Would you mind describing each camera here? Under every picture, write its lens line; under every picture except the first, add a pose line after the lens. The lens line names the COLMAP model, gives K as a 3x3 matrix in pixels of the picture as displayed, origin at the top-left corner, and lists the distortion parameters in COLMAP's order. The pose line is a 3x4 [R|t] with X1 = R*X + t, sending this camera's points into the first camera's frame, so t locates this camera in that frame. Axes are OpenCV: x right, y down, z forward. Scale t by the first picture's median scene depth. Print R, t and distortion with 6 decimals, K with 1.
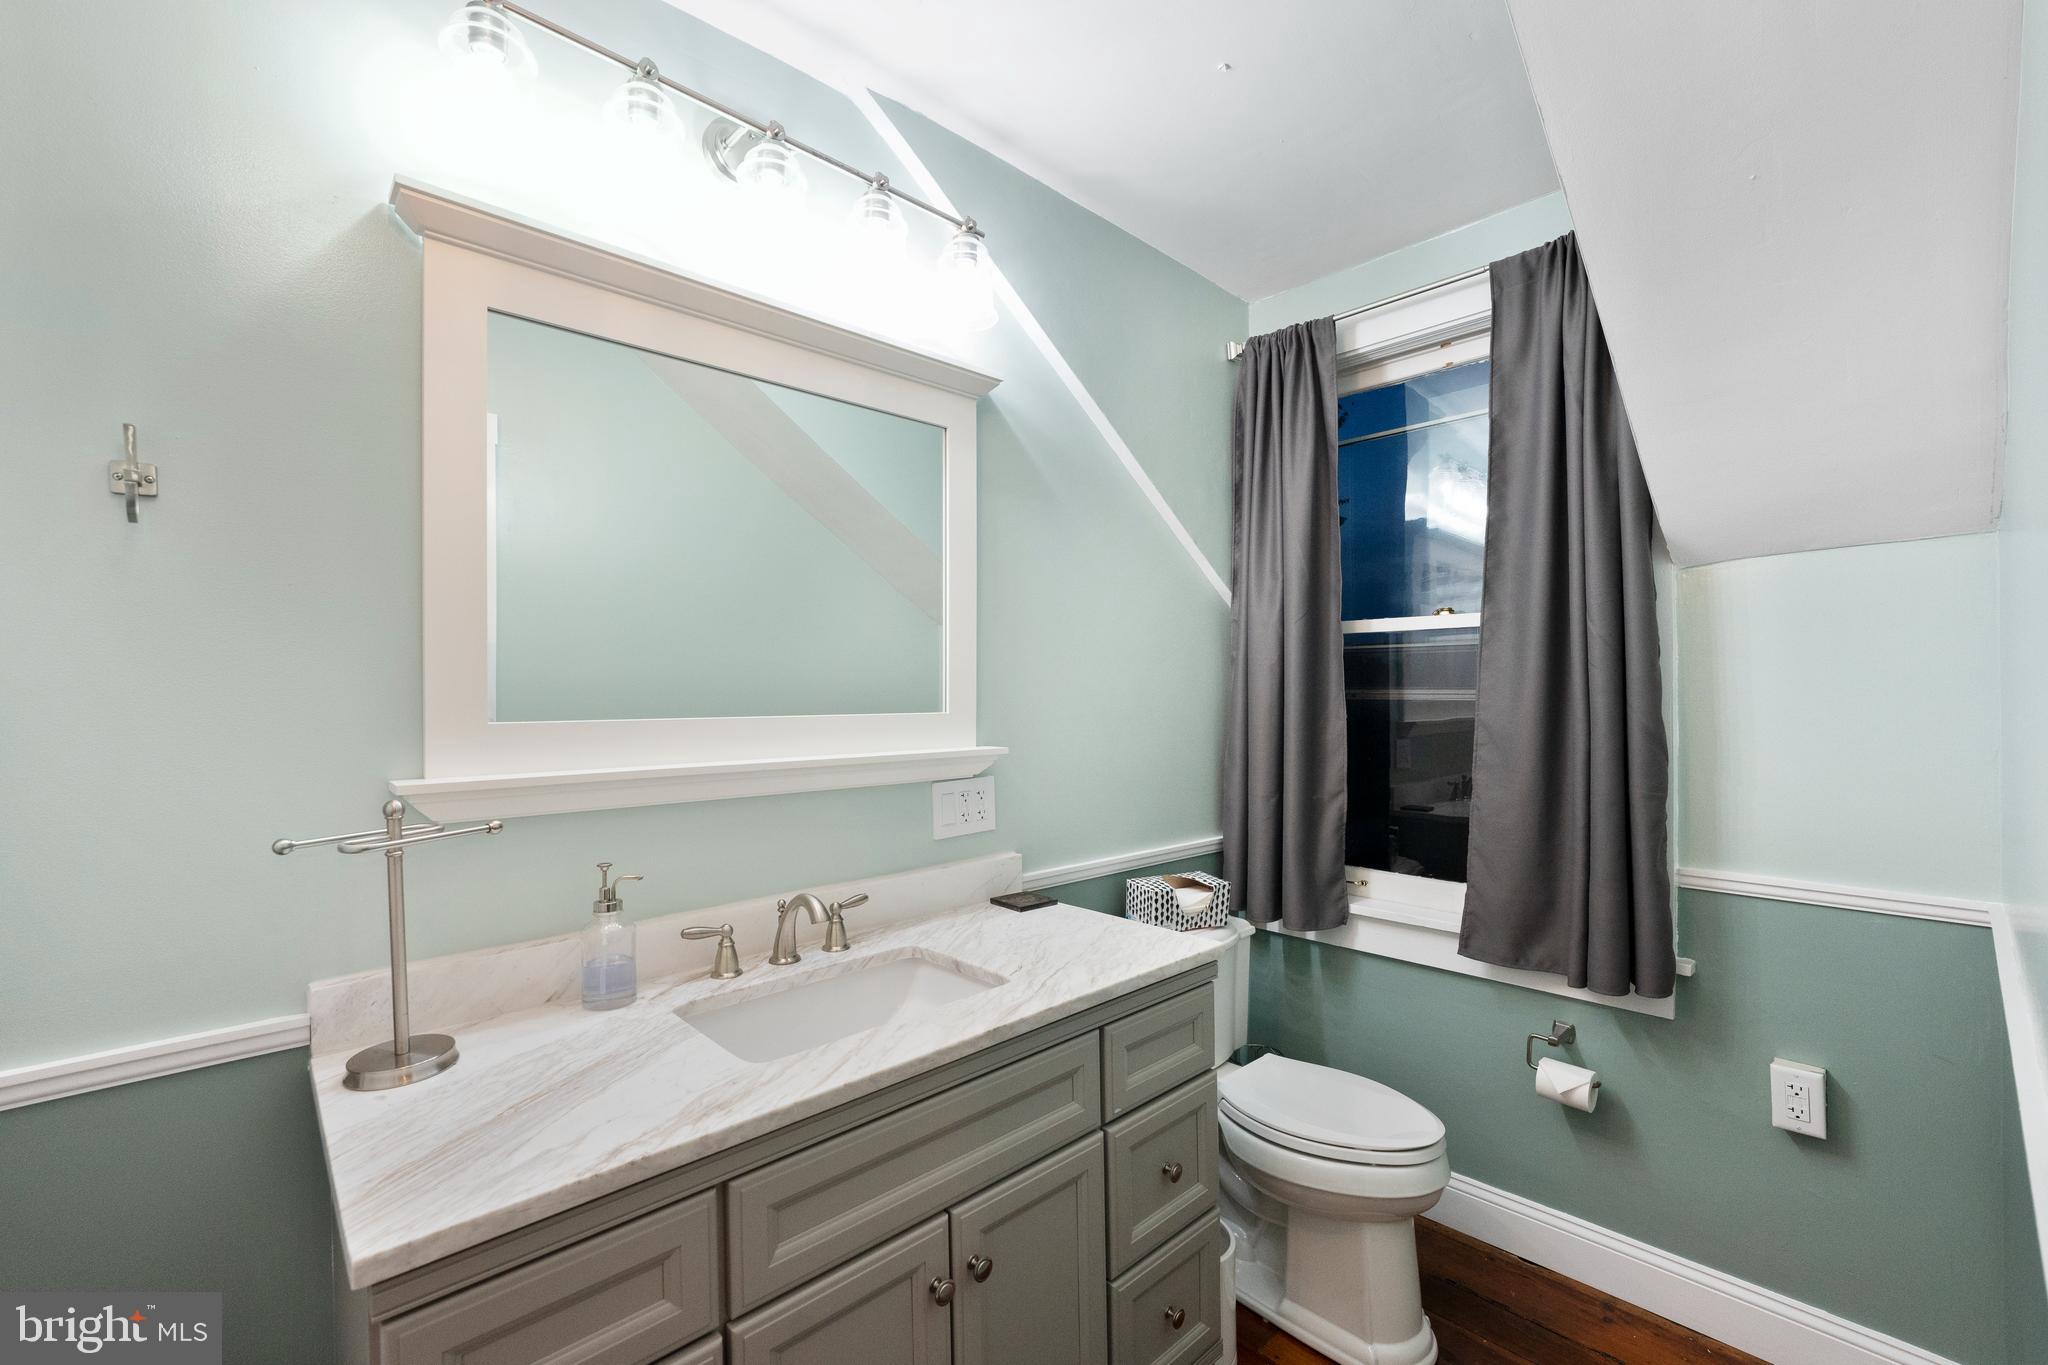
lens RADIAL K [[869.2, 0, 1025.1], [0, 869.2, 689.8], [0, 0, 1]] dist [0.000310, 0.000008]
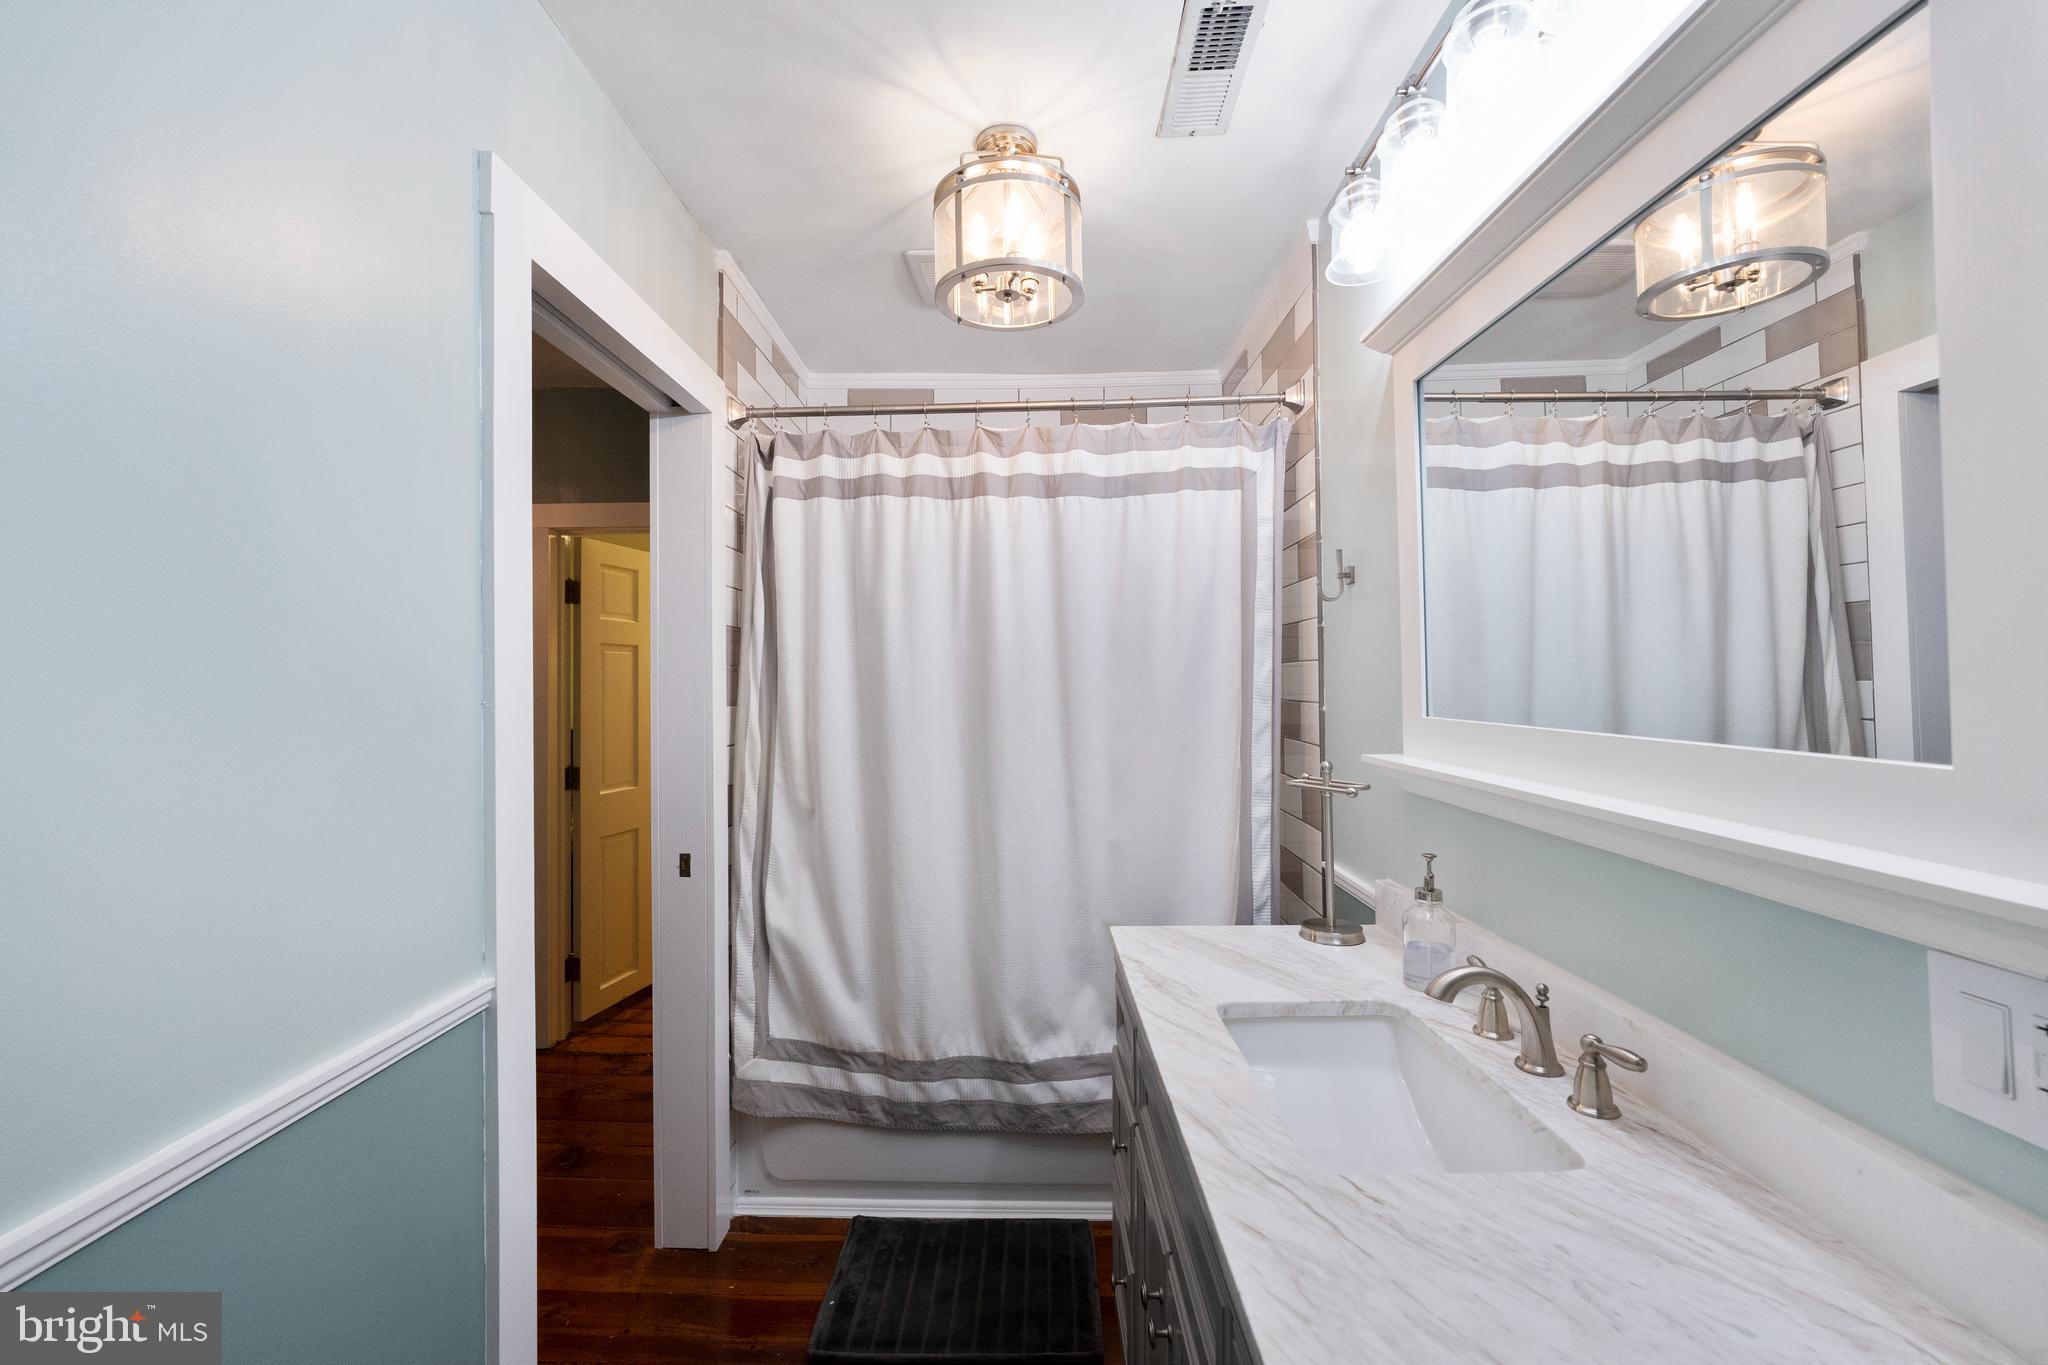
lens RADIAL K [[837.9, 0, 1020.6], [0, 837.9, 679.7], [0, 0, 1]] dist [-0.002567, 0.000689]
pose [[-0.687266, 0.004318, -0.726393, 0.658348], [0.006206, 0.999981, 0.000072, -0.015112], [0.726380, -0.004458, -0.687279, 1.482316]]
